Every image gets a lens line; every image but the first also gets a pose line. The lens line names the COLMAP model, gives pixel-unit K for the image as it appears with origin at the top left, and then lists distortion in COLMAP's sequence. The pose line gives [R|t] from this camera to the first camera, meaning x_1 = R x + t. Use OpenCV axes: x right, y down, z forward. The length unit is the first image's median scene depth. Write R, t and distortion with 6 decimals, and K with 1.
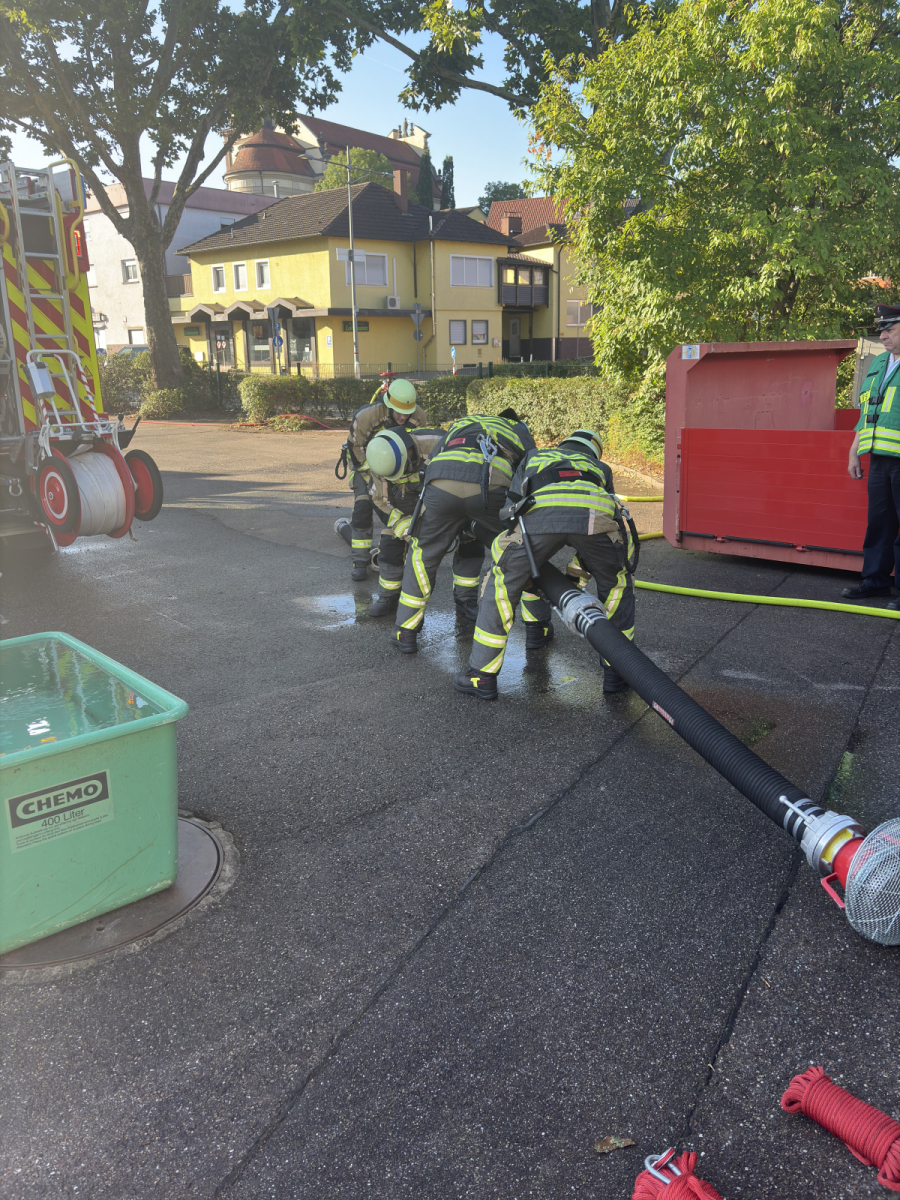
lens RADIAL K [[919.3, 0, 448.8], [0, 919.3, 575.5], [0, 0, 1]] dist [0.039706, 0.001093]
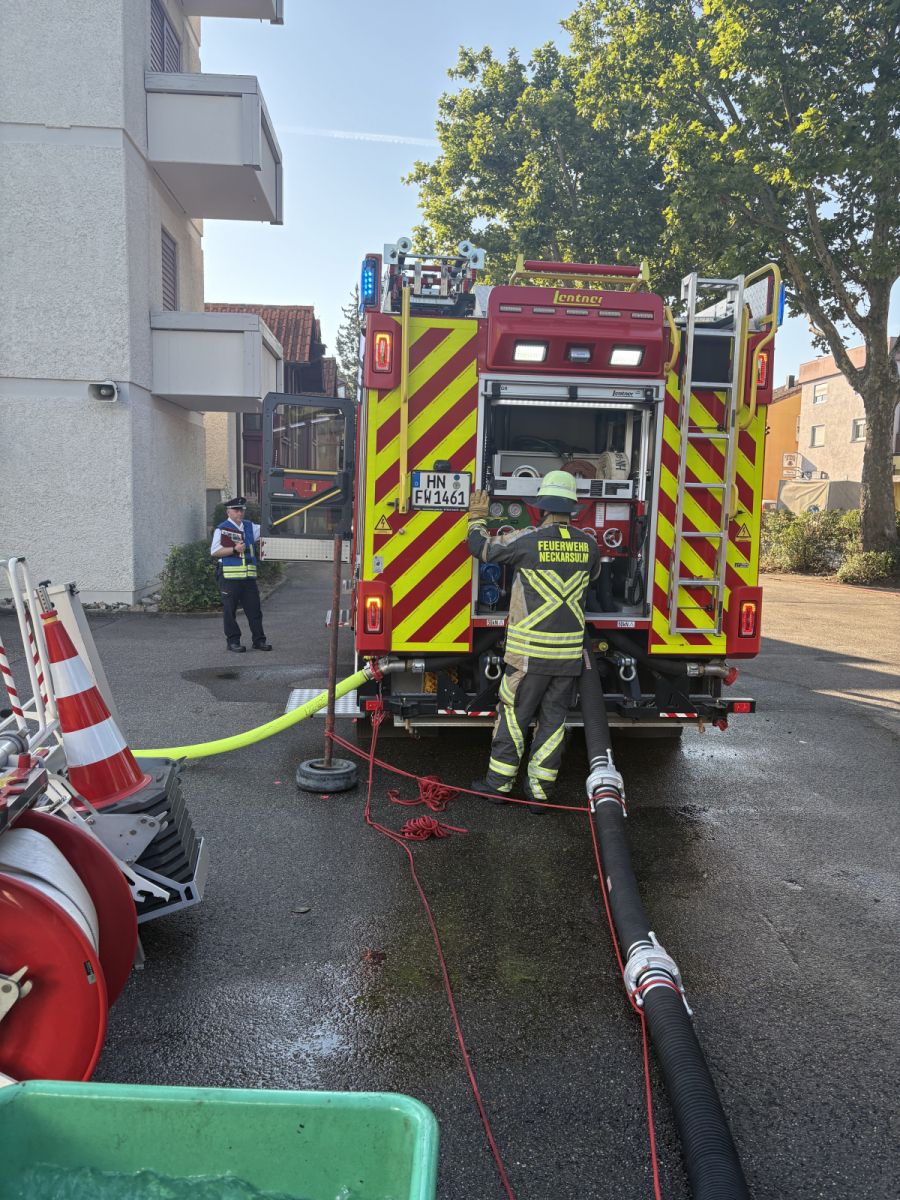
lens RADIAL K [[904.3, 0, 450.0], [0, 904.3, 600.0], [0, 0, 1]] dist [0.034372, -0.012004]
pose [[0.740670, 0.107562, -0.663203, -0.024549], [-0.196958, 0.978496, -0.061266, -0.025423], [0.642352, 0.176001, 0.745927, 0.106687]]
